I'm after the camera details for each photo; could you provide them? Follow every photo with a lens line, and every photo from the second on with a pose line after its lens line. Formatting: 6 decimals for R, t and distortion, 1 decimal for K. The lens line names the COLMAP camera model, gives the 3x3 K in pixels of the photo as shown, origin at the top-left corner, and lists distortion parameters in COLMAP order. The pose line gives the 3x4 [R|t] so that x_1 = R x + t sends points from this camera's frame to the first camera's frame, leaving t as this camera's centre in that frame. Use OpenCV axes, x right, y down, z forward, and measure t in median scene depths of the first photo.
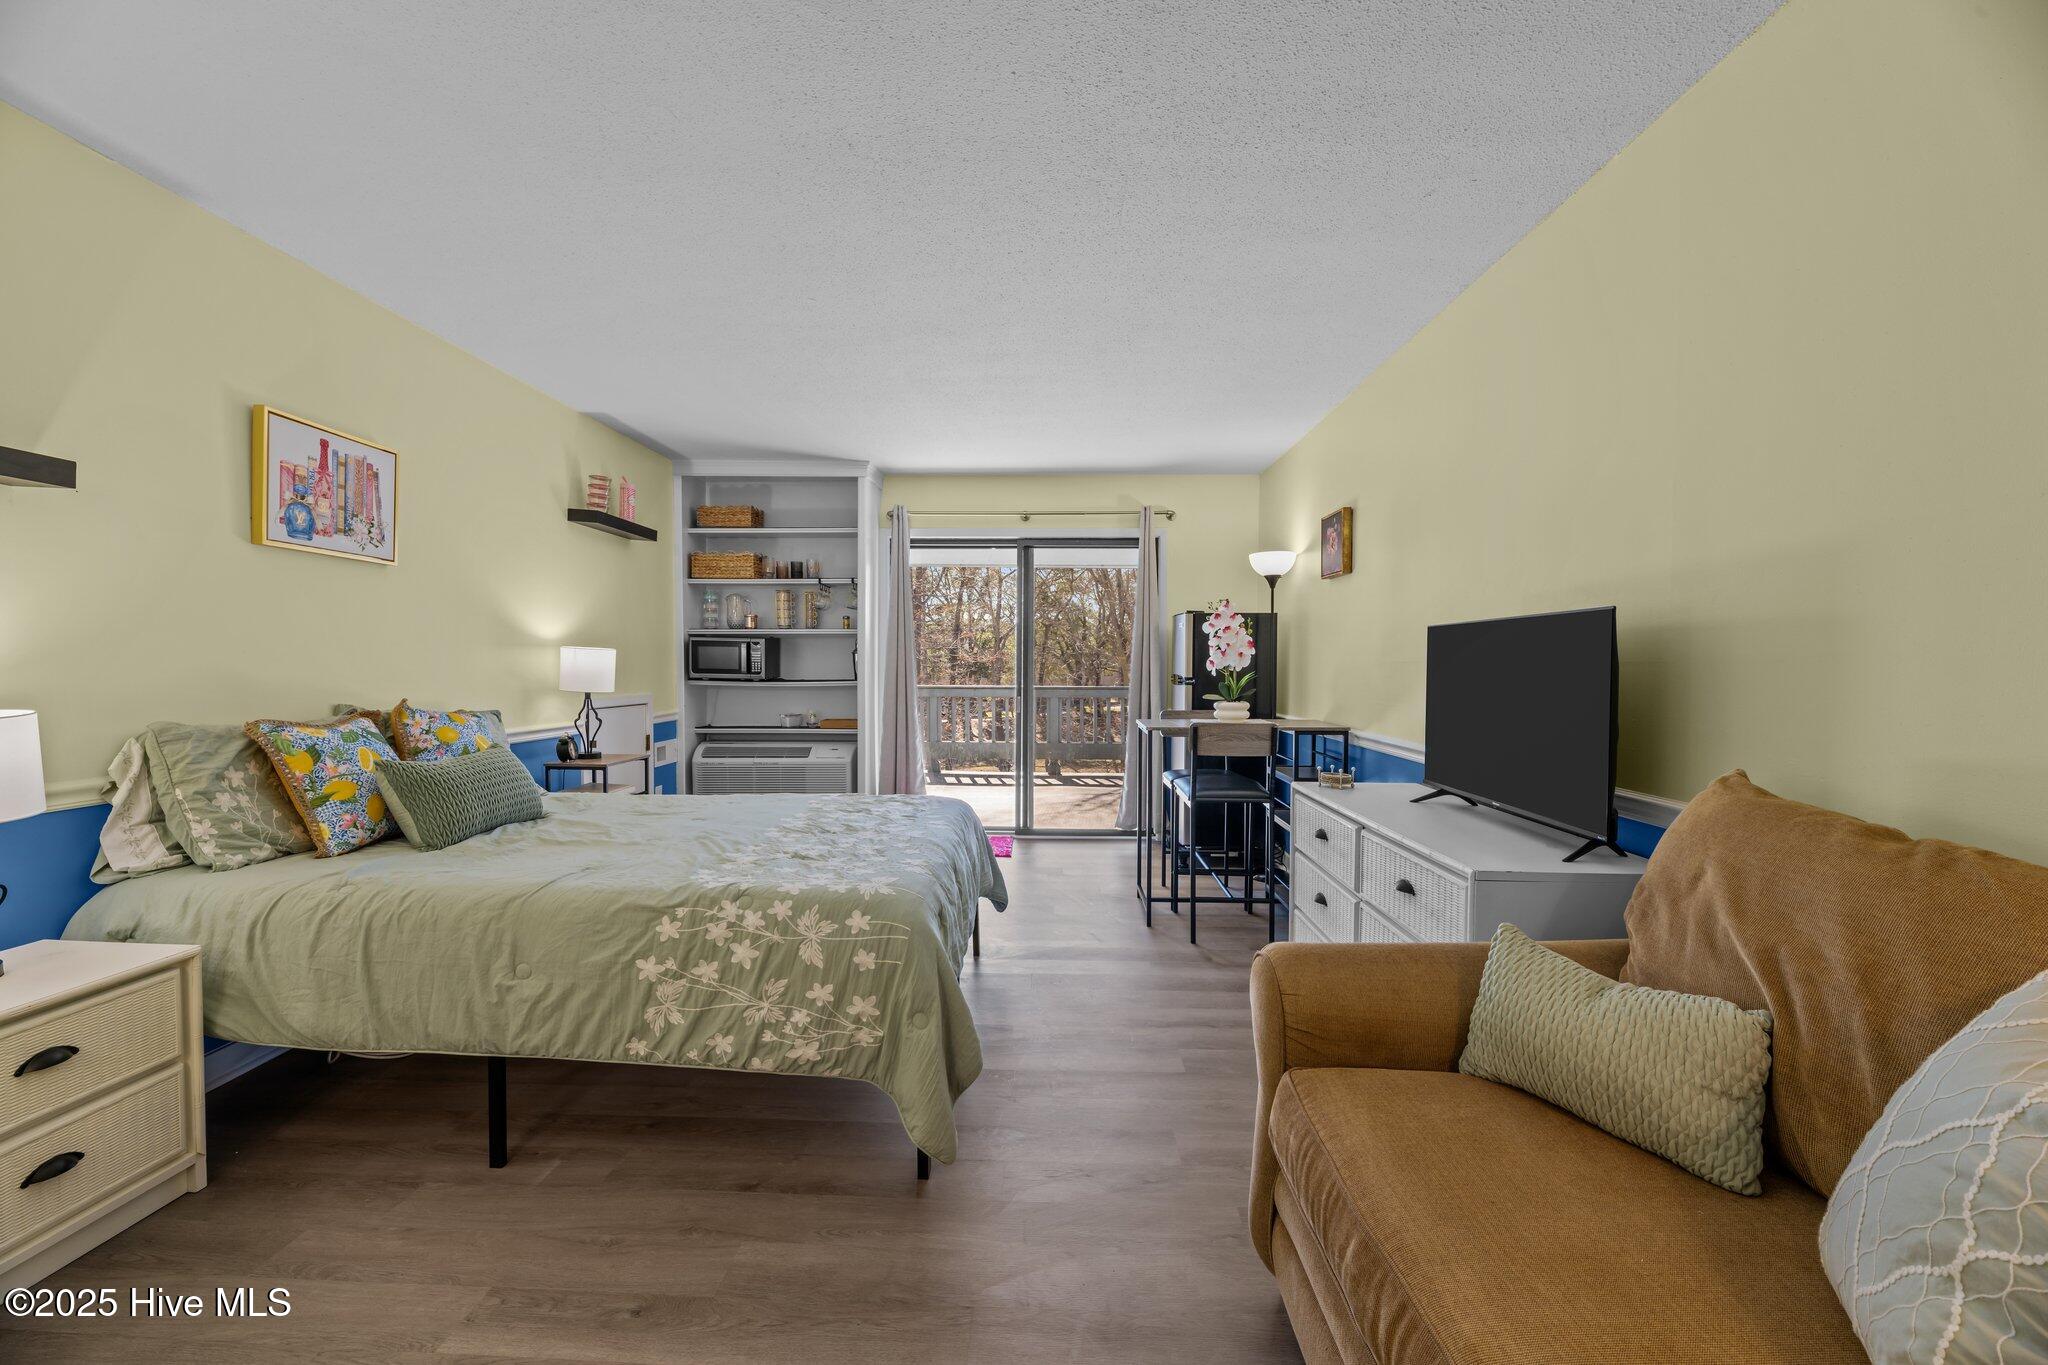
lens RADIAL K [[824.1, 0, 1022.7], [0, 824.1, 688.5], [0, 0, 1]] dist [0.000533, -0.003644]
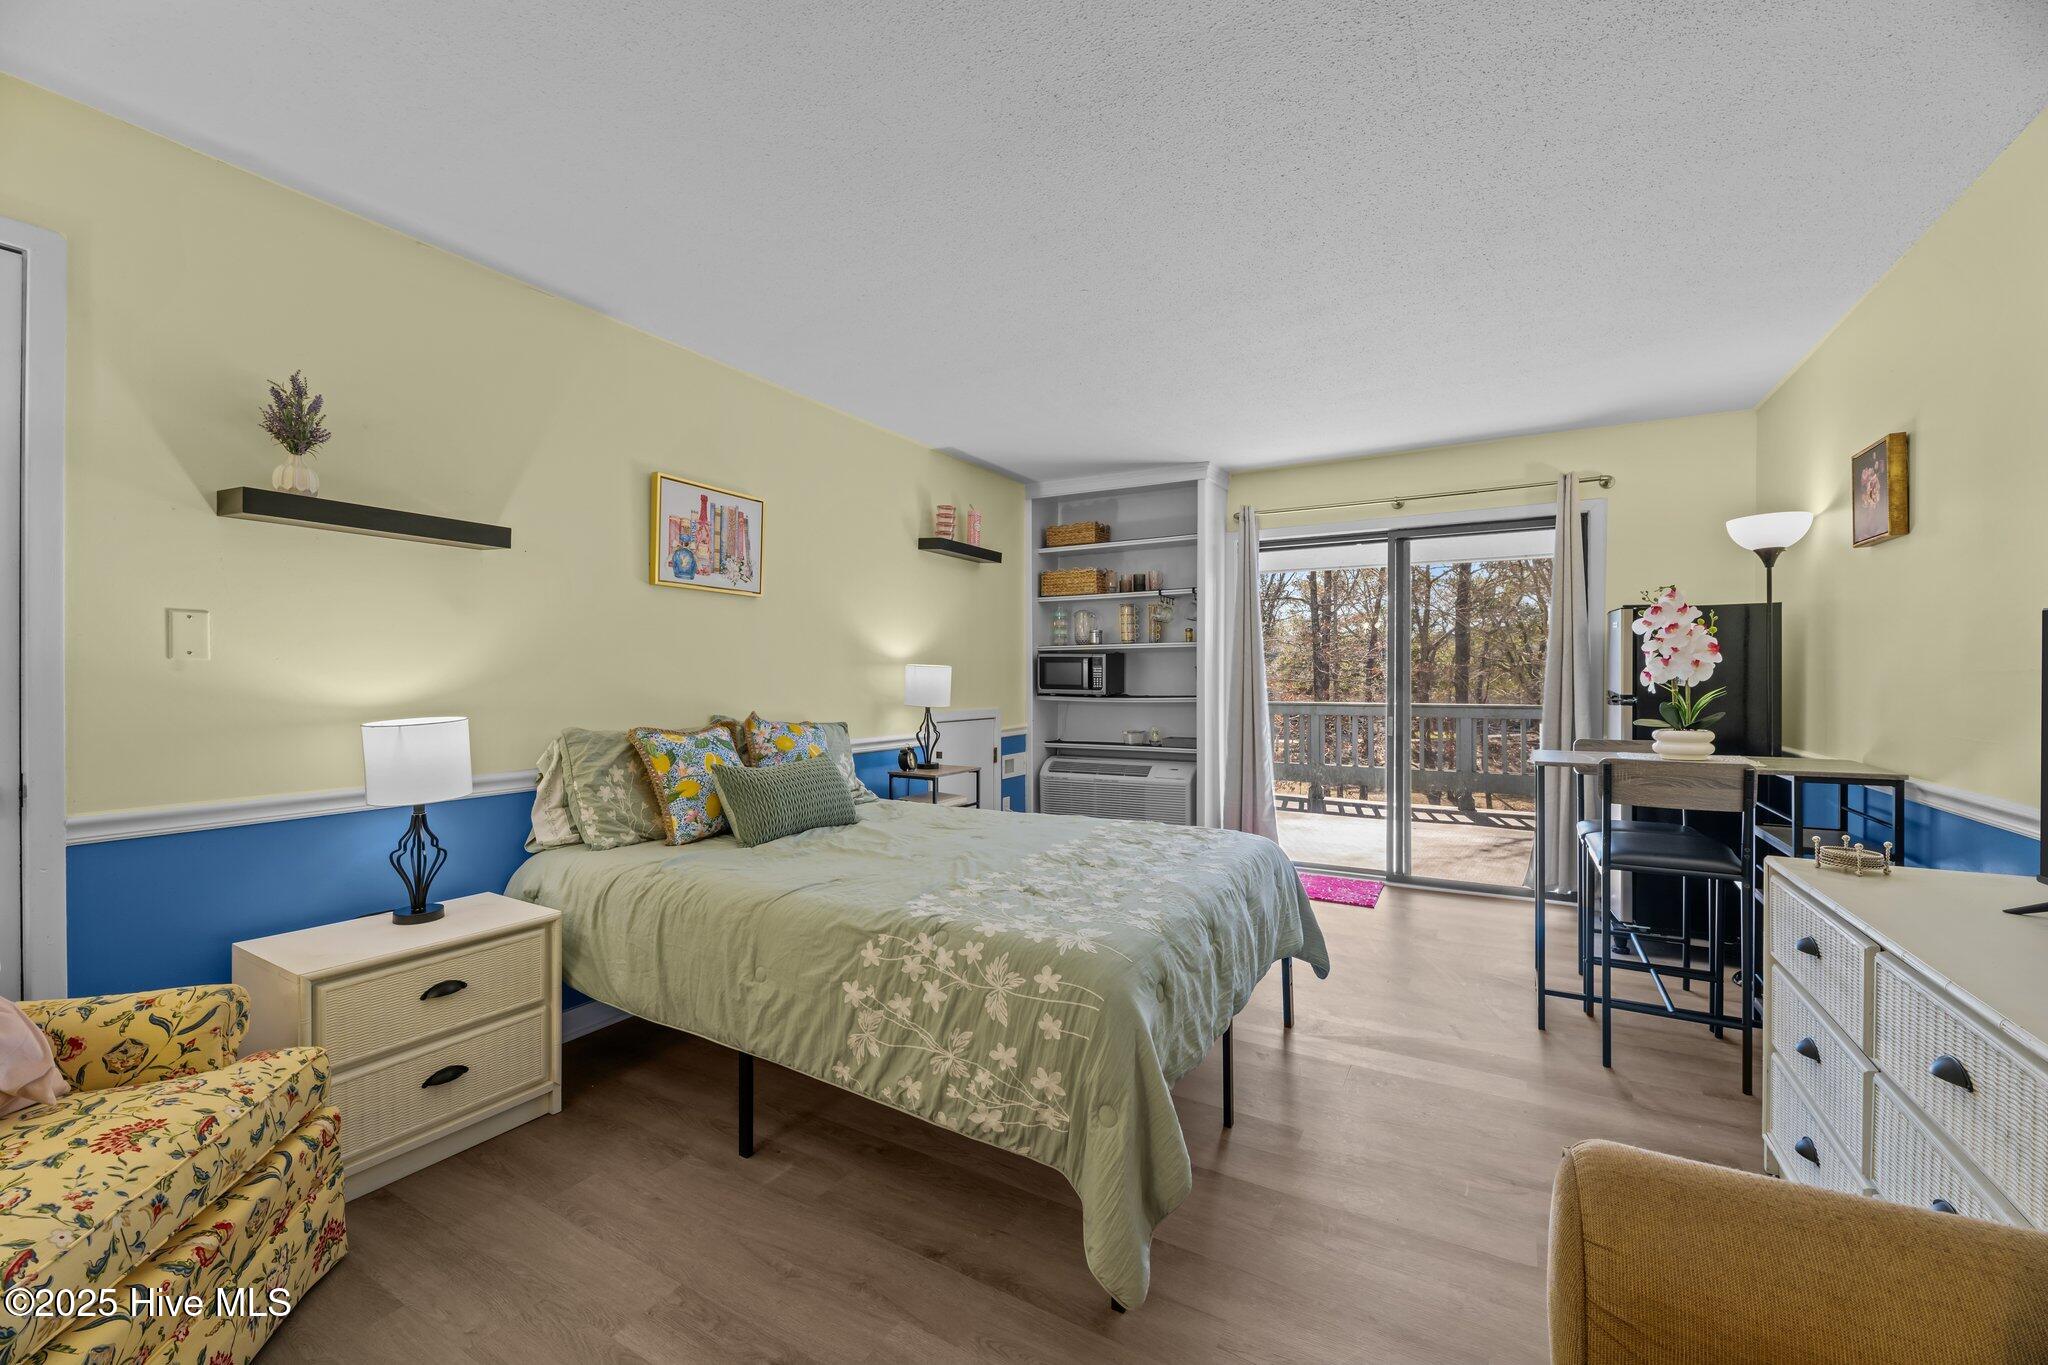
lens RADIAL K [[826.8, 0, 1024.0], [0, 826.8, 682.5], [0, 0, 1]] dist [0.002129, -0.005019]
pose [[0.881504, -0.002915, -0.472168, 0.097917], [-0.009093, 0.999691, -0.023148, -0.003437], [0.472089, 0.024699, 0.881205, 0.116448]]
